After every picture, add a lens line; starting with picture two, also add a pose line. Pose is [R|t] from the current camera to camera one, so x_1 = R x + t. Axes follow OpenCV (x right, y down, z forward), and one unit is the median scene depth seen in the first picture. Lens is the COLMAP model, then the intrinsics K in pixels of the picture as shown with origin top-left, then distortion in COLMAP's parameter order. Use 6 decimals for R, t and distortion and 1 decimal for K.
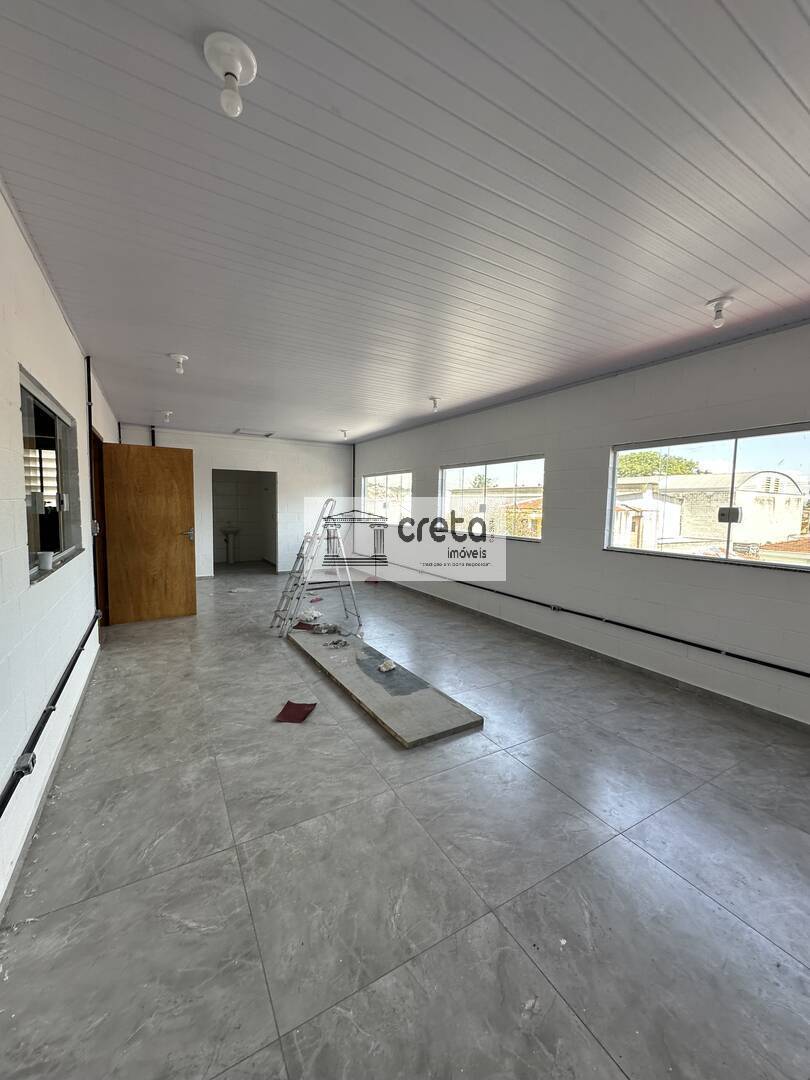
lens RADIAL K [[431.6, 0, 406.0], [0, 431.6, 541.3], [0, 0, 1]] dist [-0.004957, 0.000948]
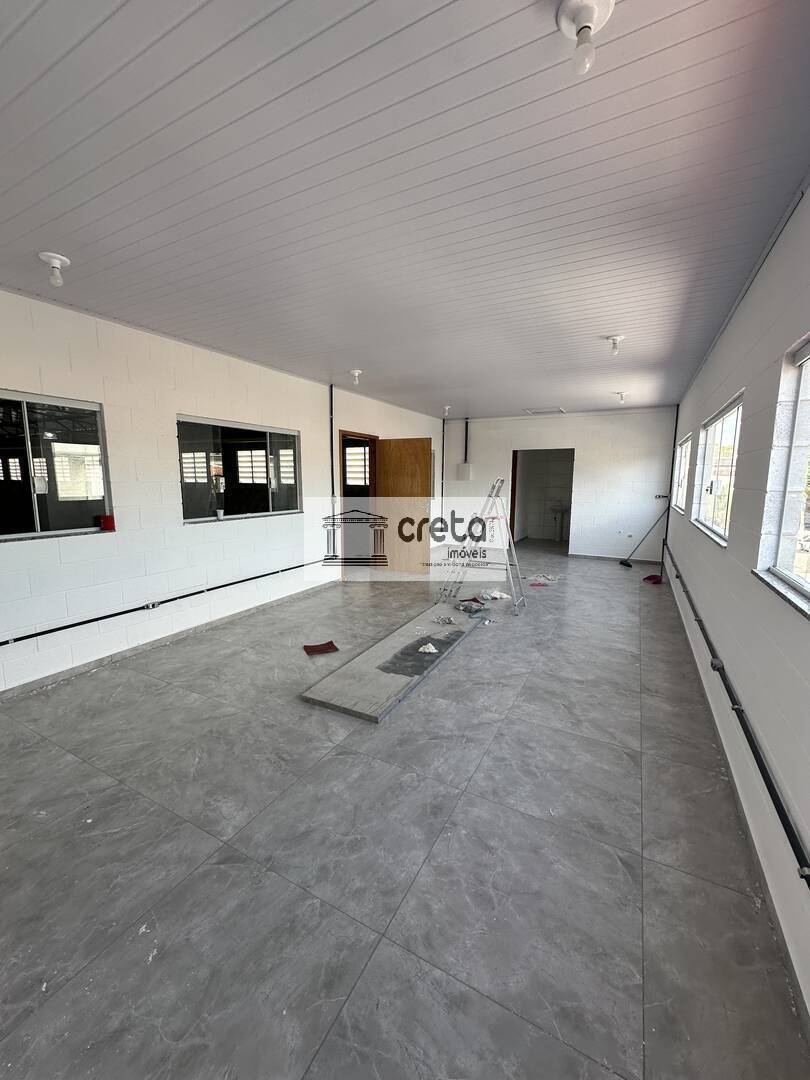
lens RADIAL K [[431.6, 0, 406.0], [0, 431.6, 541.3], [0, 0, 1]] dist [-0.004957, 0.000948]
pose [[0.523002, 0.107840, -0.845482, 0.816302], [-0.067151, 0.994094, 0.085257, -0.037259], [0.849682, 0.012185, 0.527154, 0.485611]]
